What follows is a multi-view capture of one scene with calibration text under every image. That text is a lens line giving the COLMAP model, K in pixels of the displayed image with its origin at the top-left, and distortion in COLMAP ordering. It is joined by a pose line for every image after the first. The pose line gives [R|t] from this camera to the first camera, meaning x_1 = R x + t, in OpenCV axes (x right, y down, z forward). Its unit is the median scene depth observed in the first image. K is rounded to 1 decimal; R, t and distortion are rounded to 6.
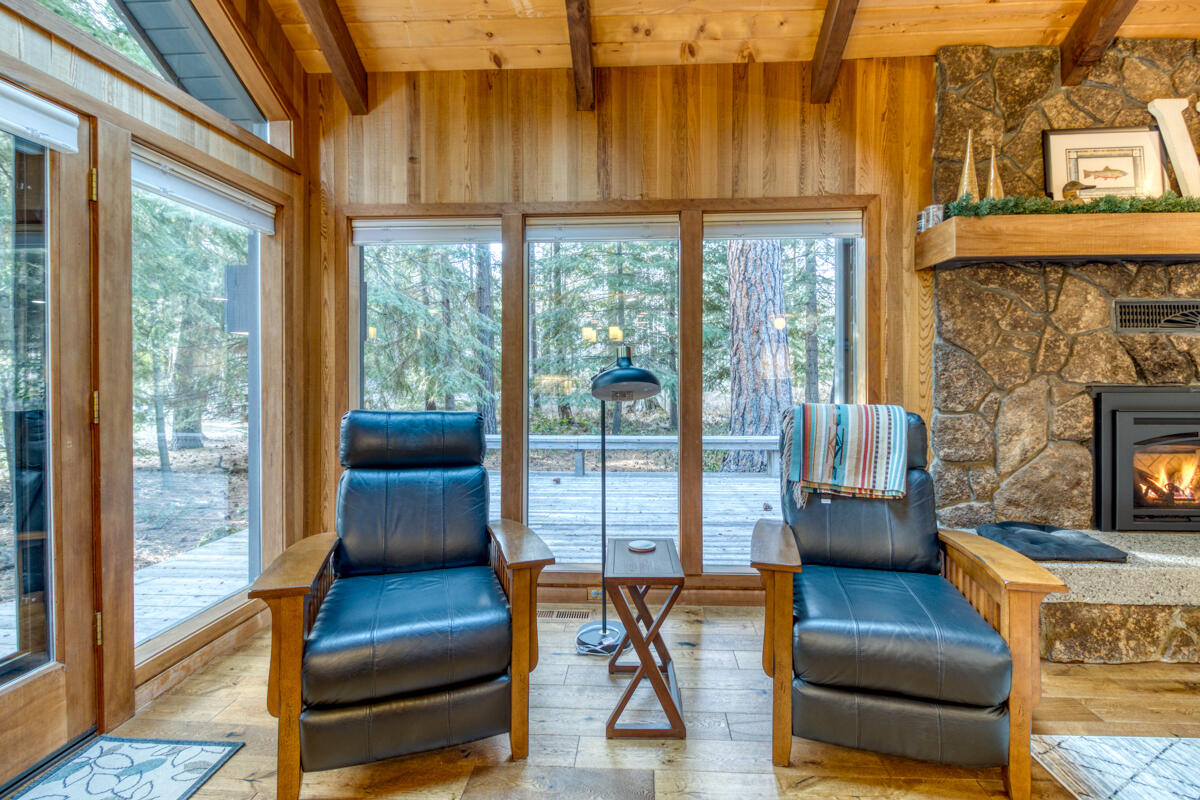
lens RADIAL K [[548.0, 0, 603.9], [0, 548.0, 375.9], [0, 0, 1]] dist [0.004834, -0.010092]
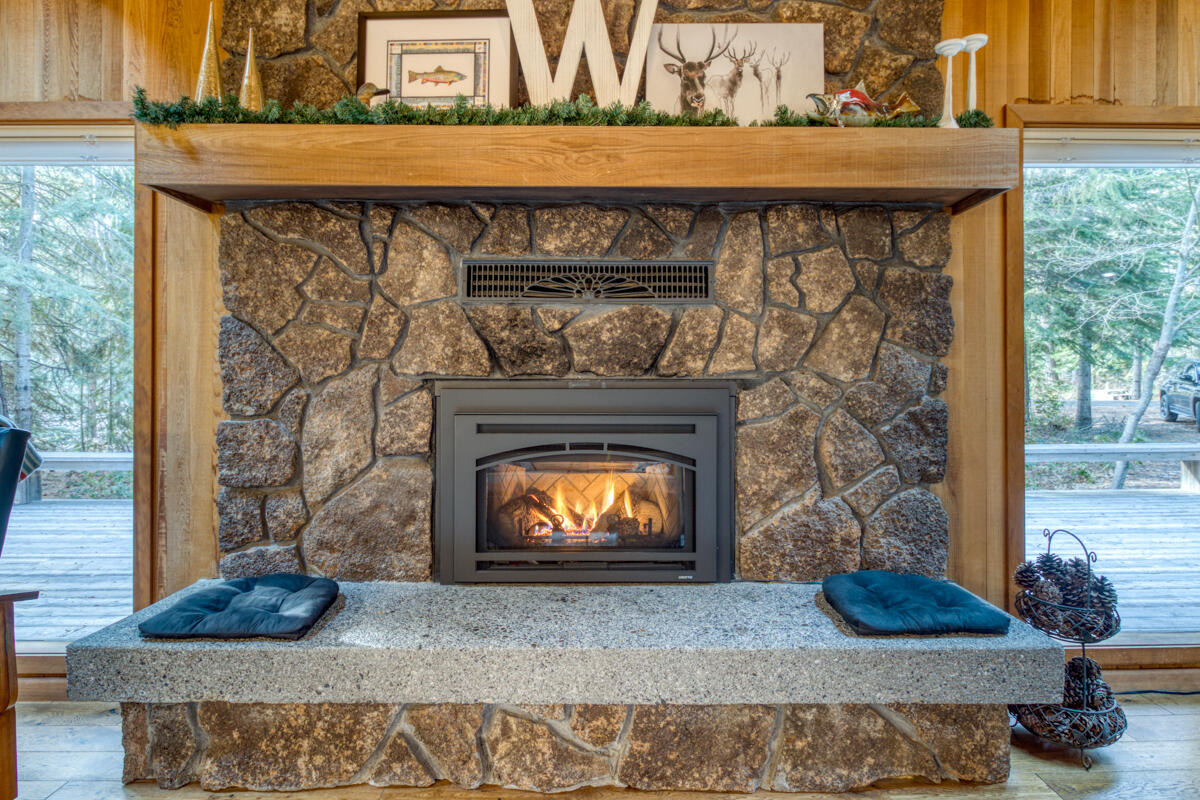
lens RADIAL K [[639.8, 0, 597.4], [0, 639.8, 385.0], [0, 0, 1]] dist [0.014977, -0.018698]
pose [[0.996515, 0.001406, 0.083397, 1.038784], [-0.001684, 0.999993, 0.003264, 0.023197], [-0.083392, -0.003393, 0.996511, 0.154670]]
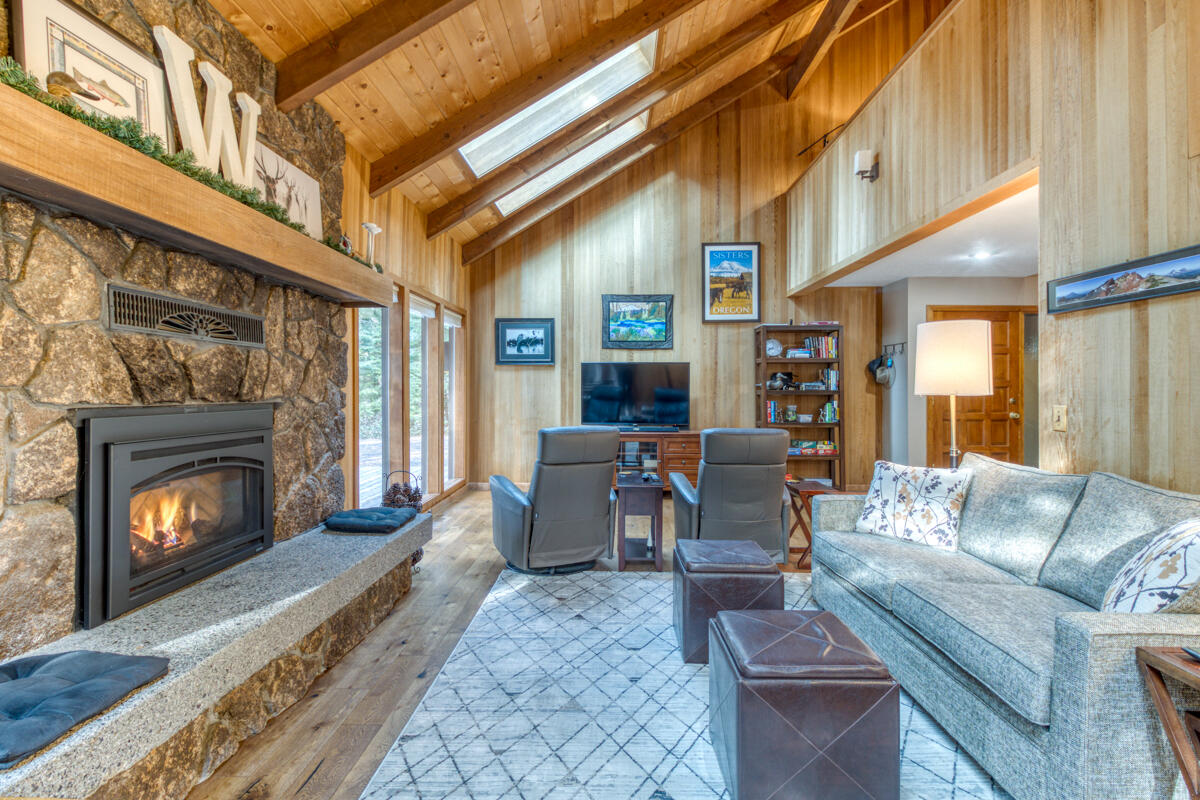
lens RADIAL K [[578.2, 0, 603.7], [0, 578.2, 386.8], [0, 0, 1]] dist [0.022139, -0.013048]
pose [[-0.048135, 0.010586, 0.998785, 0.177219], [-0.000967, 0.999943, -0.010645, -0.000310], [-0.998840, -0.001478, -0.048122, 0.412949]]
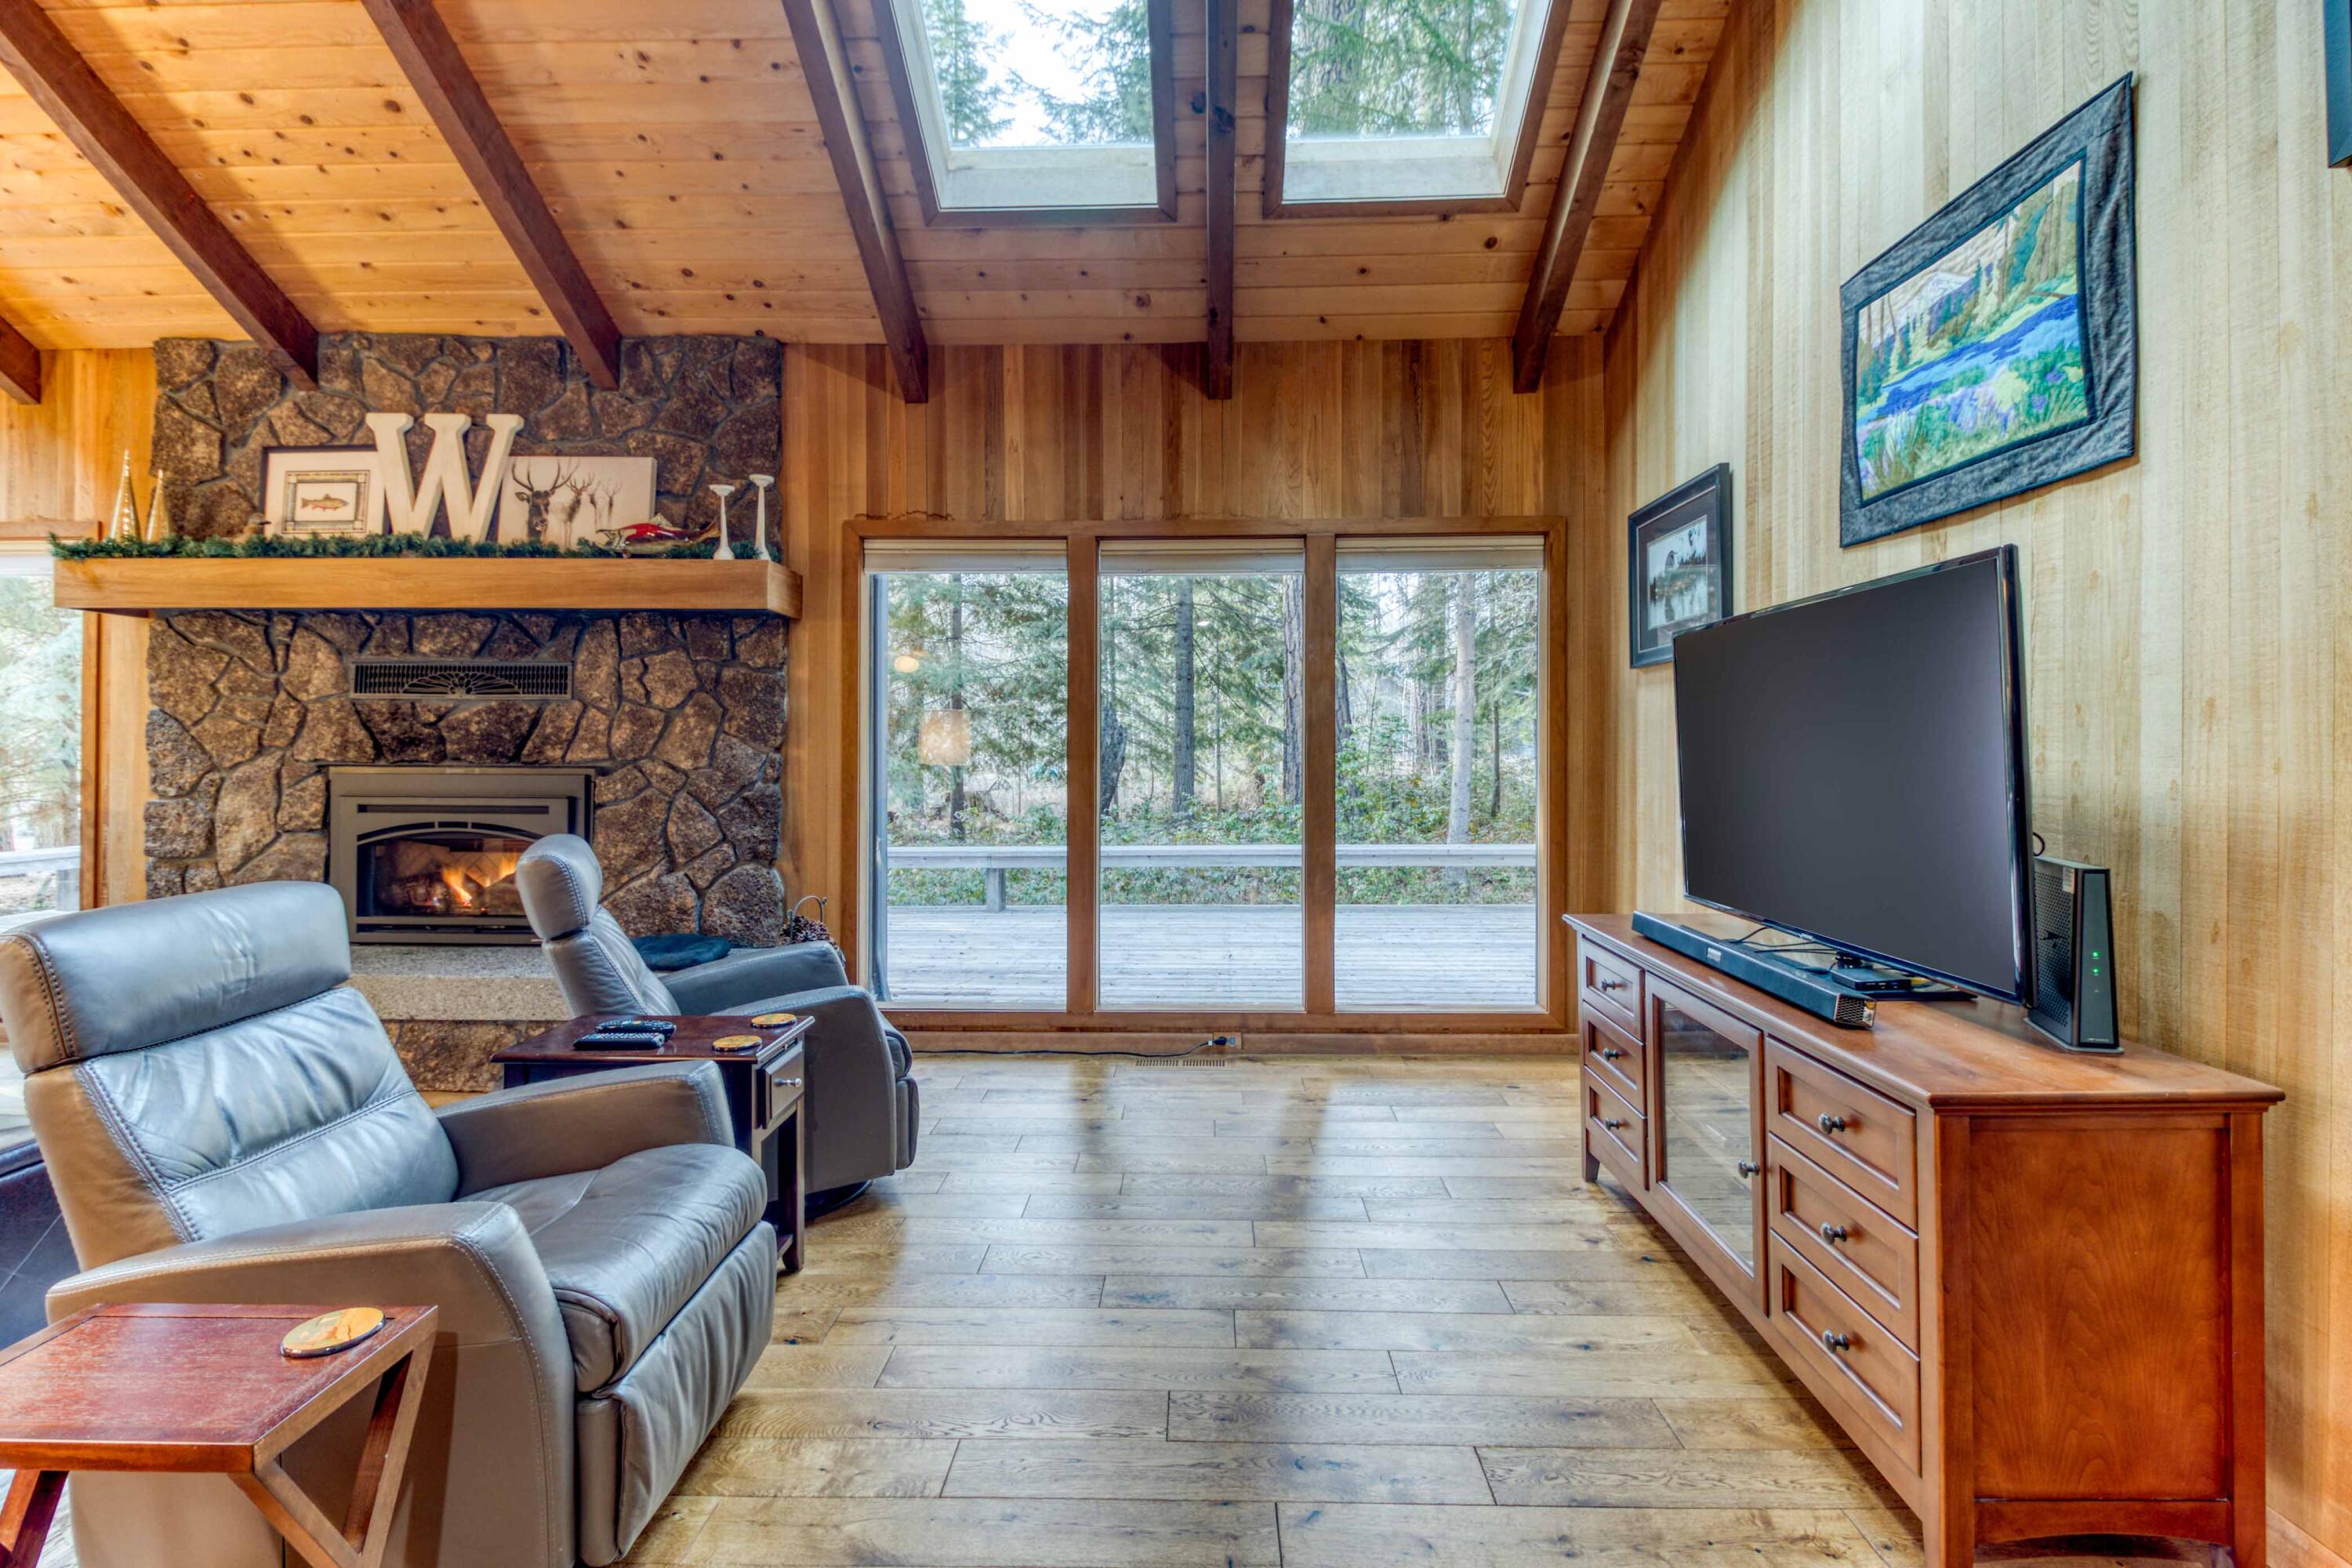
lens RADIAL K [[1077.7, 0, 1186.7], [0, 1077.7, 757.8], [0, 0, 1]] dist [0.022285, -0.018344]
pose [[0.998788, 0.007099, 0.048706, 2.087538], [-0.007183, 0.999973, 0.001540, -0.003610], [-0.048694, -0.001888, 0.998812, -0.663735]]
